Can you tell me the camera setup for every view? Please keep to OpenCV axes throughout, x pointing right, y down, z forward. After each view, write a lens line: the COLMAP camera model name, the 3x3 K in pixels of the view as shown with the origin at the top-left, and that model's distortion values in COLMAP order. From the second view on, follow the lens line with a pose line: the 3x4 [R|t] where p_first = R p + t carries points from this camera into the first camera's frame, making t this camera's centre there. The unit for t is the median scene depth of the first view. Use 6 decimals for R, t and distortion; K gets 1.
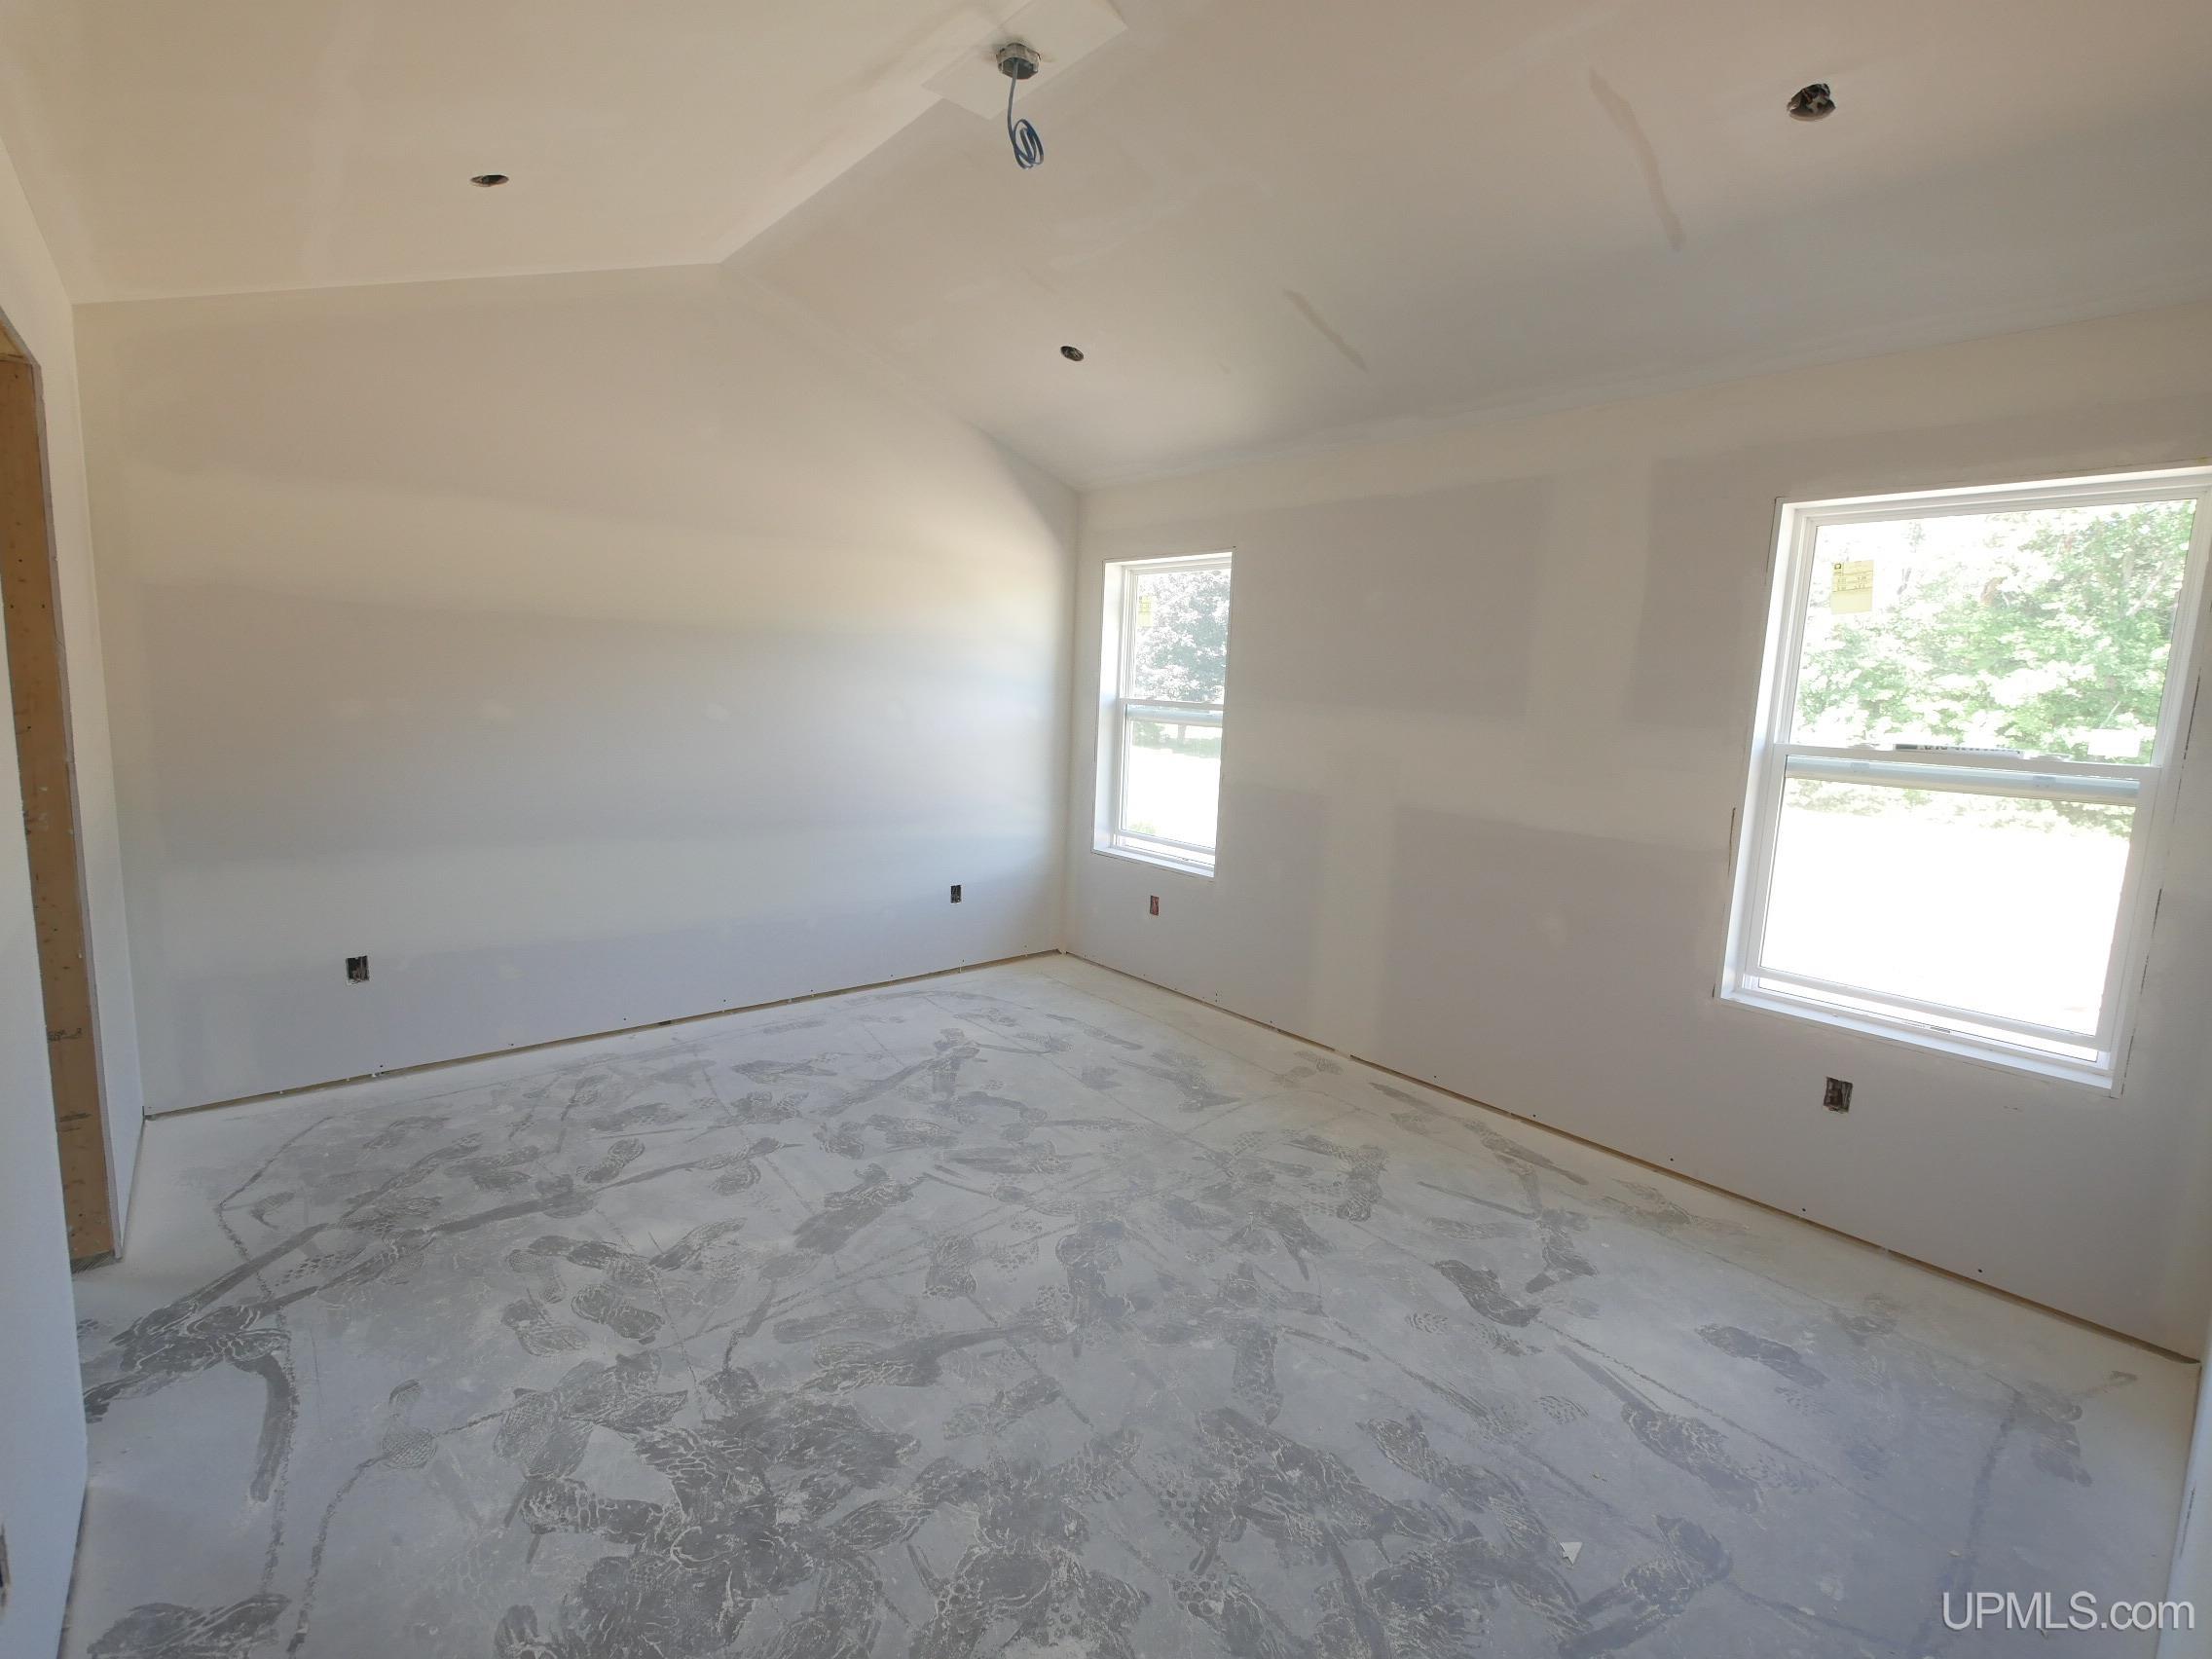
lens RADIAL K [[1020.8, 0, 1102.9], [0, 1020.8, 820.0], [0, 0, 1]] dist [-0.000832, 0.000044]
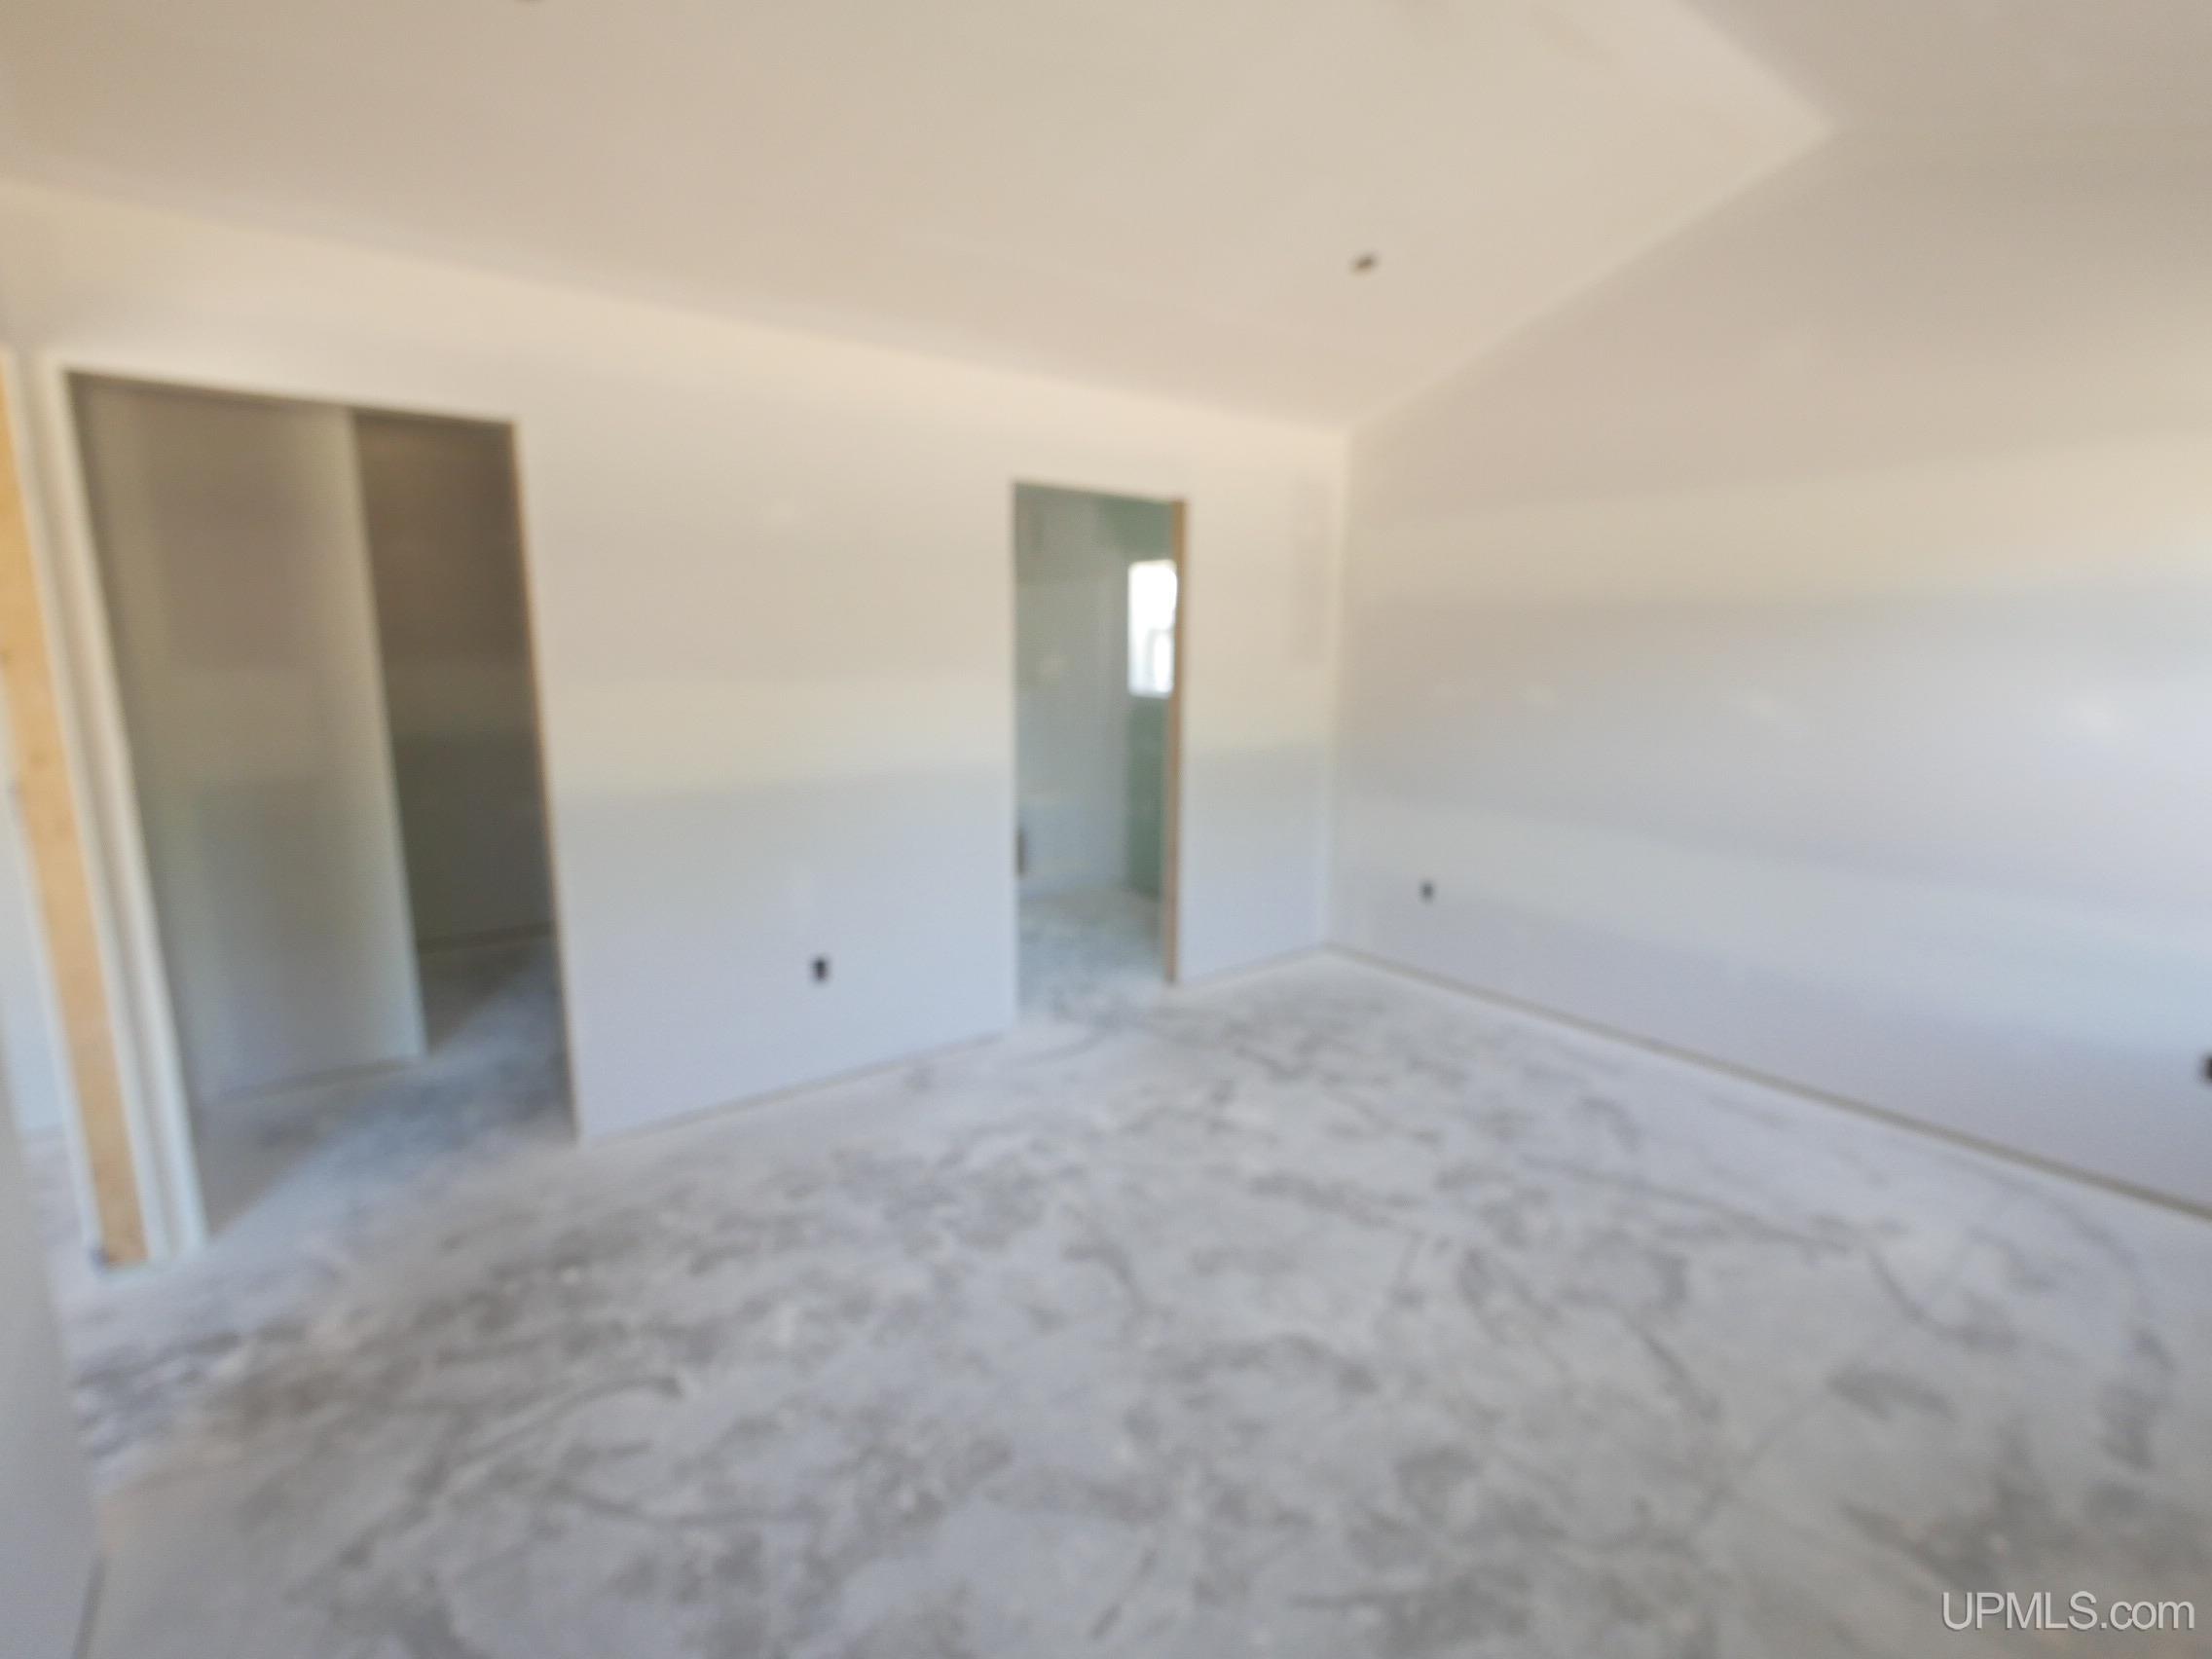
lens RADIAL K [[1020.8, 0, 1102.9], [0, 1020.8, 820.0], [0, 0, 1]] dist [-0.000832, 0.000044]
pose [[-0.057317, 0.132726, -0.989494, 0.734671], [-0.142367, 0.979908, 0.139686, -0.085448], [0.988153, 0.148878, -0.037269, 0.813223]]
